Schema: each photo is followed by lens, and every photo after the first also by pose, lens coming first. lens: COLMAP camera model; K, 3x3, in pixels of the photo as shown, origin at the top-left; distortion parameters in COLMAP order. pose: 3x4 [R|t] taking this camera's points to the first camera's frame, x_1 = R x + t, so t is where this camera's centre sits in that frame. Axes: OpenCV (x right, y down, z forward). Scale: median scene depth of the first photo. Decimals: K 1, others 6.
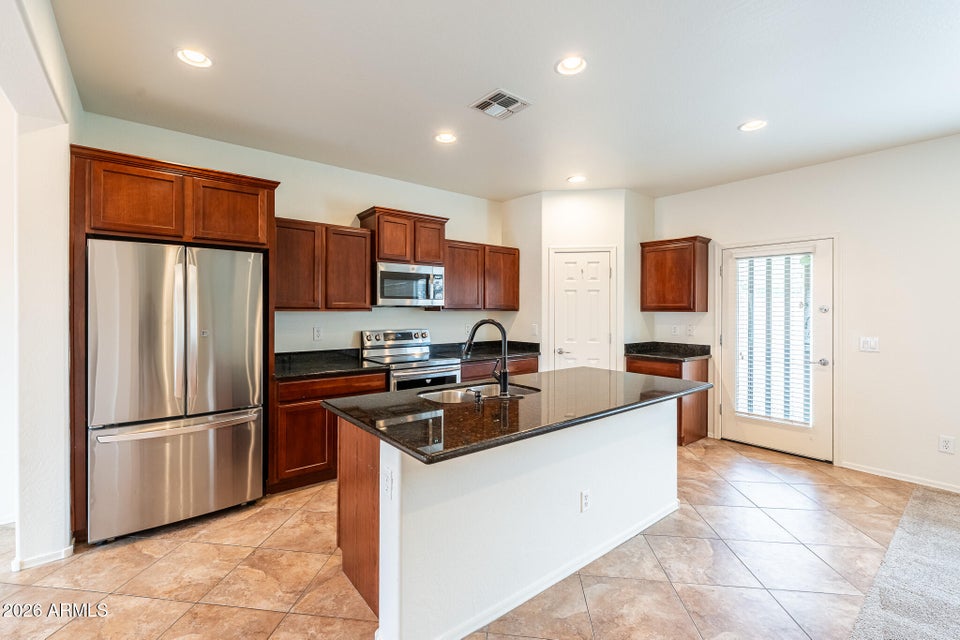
lens RADIAL K [[416.3, 0, 468.9], [0, 416.3, 308.8], [0, 0, 1]] dist [-0.001929, -0.001244]
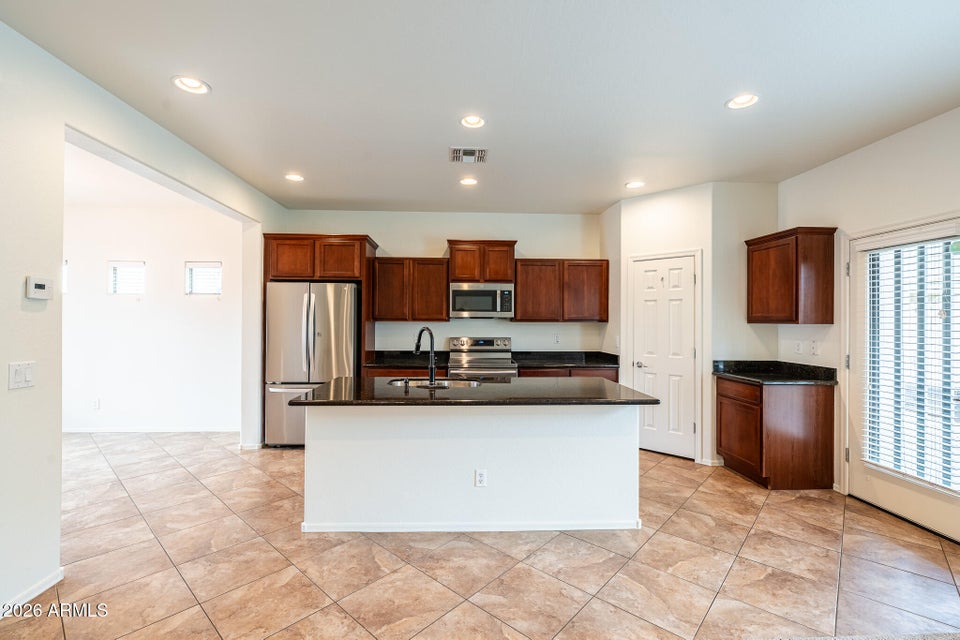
lens RADIAL K [[425.0, 0, 475.6], [0, 425.0, 316.3], [0, 0, 1]] dist [-0.003243, -0.000600]
pose [[0.811198, -0.005606, -0.584745, 0.639353], [-0.000930, 0.999940, -0.010878, 0.003569], [0.584771, 0.009368, 0.811144, -0.006500]]
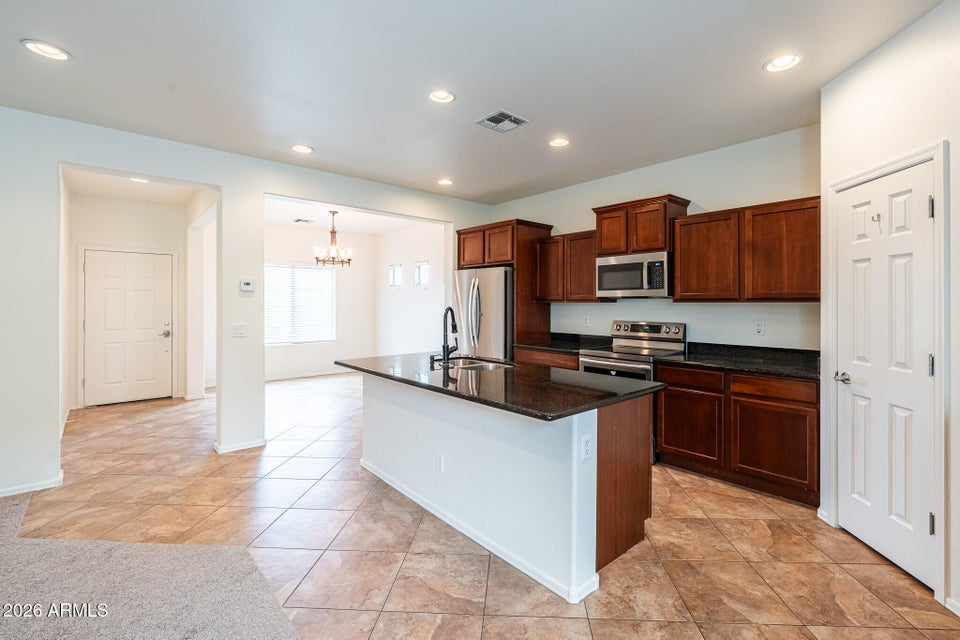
lens RADIAL K [[434.9, 0, 490.6], [0, 434.9, 299.1], [0, 0, 1]] dist [-0.000292, 0.000603]
pose [[0.057479, -0.012425, -0.998269, 0.977606], [0.001712, 0.999922, -0.012347, 0.011616], [0.998345, -0.000999, 0.057496, 0.692928]]
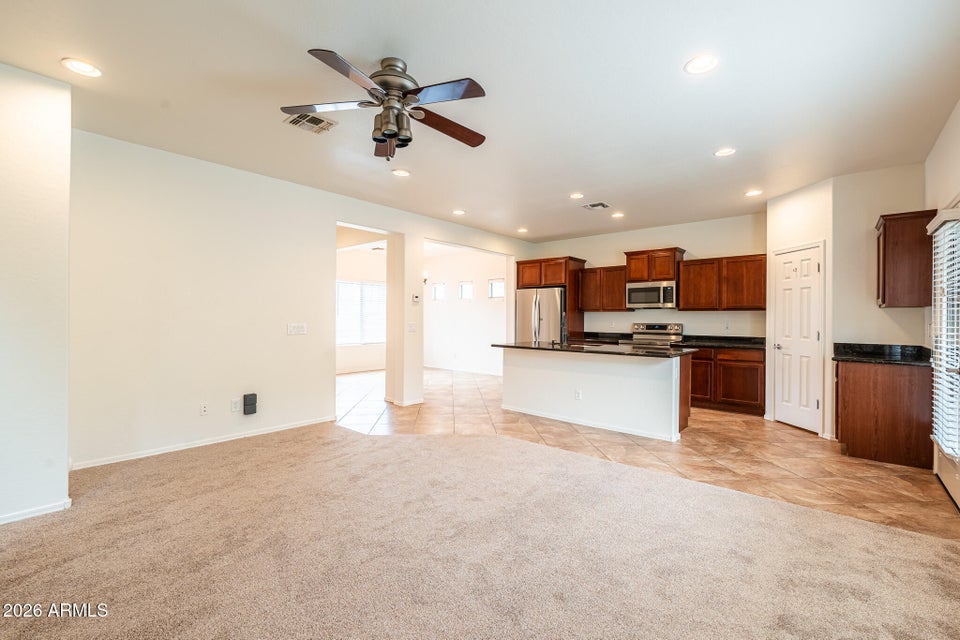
lens RADIAL K [[416.3, 0, 471.7], [0, 416.3, 314.5], [0, 0, 1]] dist [-0.001929, -0.001244]
pose [[0.168620, -0.010078, -0.985630, 1.505559], [-0.003107, 0.999937, -0.010756, 0.043826], [0.985676, 0.004876, 0.168578, 0.054225]]
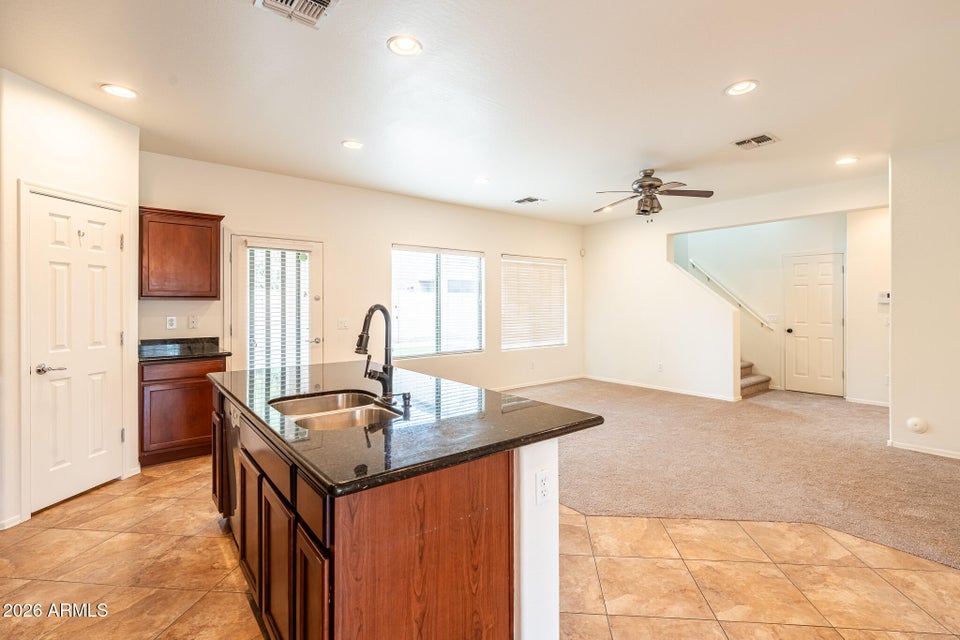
lens RADIAL K [[425.0, 0, 514.0], [0, 425.0, 304.7], [0, 0, 1]] dist [-0.003243, -0.000600]
pose [[-0.043771, -0.004066, 0.999033, -0.497928], [-0.002295, 0.999989, 0.003969, 0.014399], [-0.999039, -0.002119, -0.043779, 0.510506]]
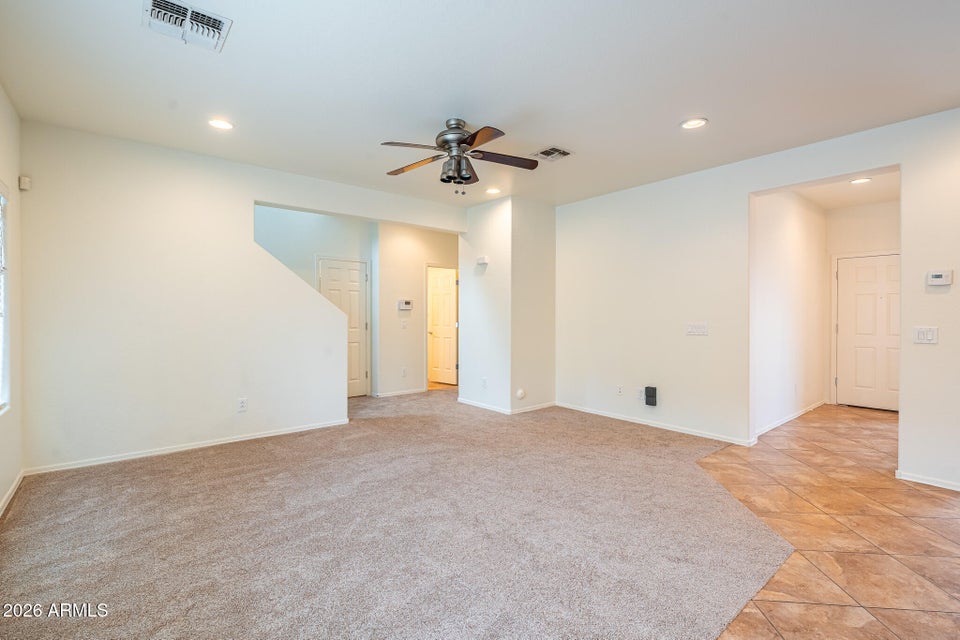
lens RADIAL K [[425.0, 0, 469.8], [0, 425.0, 316.4], [0, 0, 1]] dist [-0.003243, -0.000600]
pose [[-0.999986, -0.005332, -0.000647, 0.760019], [-0.005332, 0.999985, 0.000959, 0.042578], [0.000642, 0.000962, -0.999999, 0.988541]]
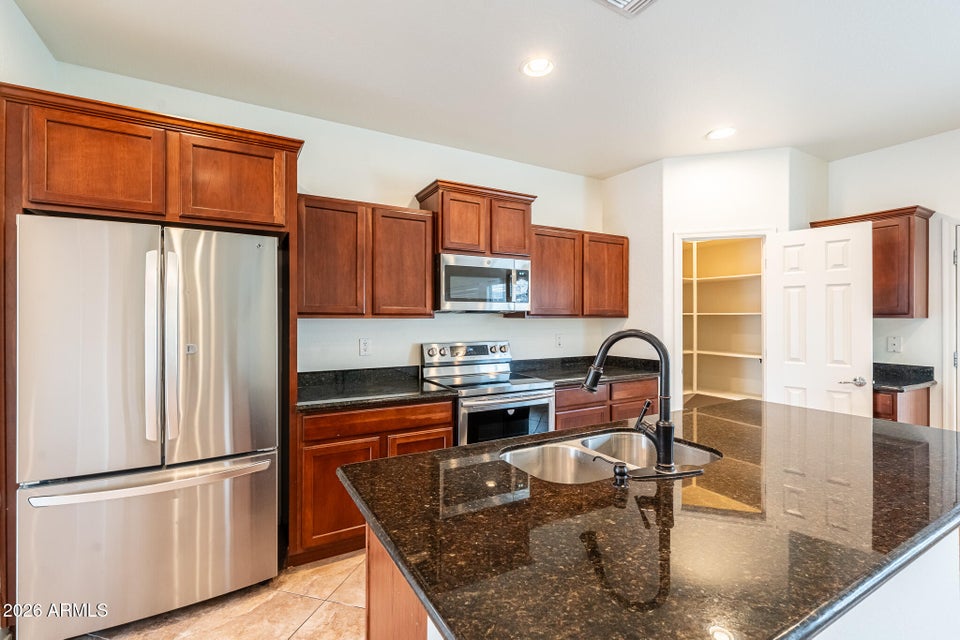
lens RADIAL K [[425.0, 0, 498.5], [0, 425.0, 317.7], [0, 0, 1]] dist [-0.003243, -0.000600]
pose [[0.990702, -0.004056, -0.135992, -0.013049], [0.004190, 0.999991, 0.000698, 0.005120], [0.135988, -0.001261, 0.990710, 0.265142]]
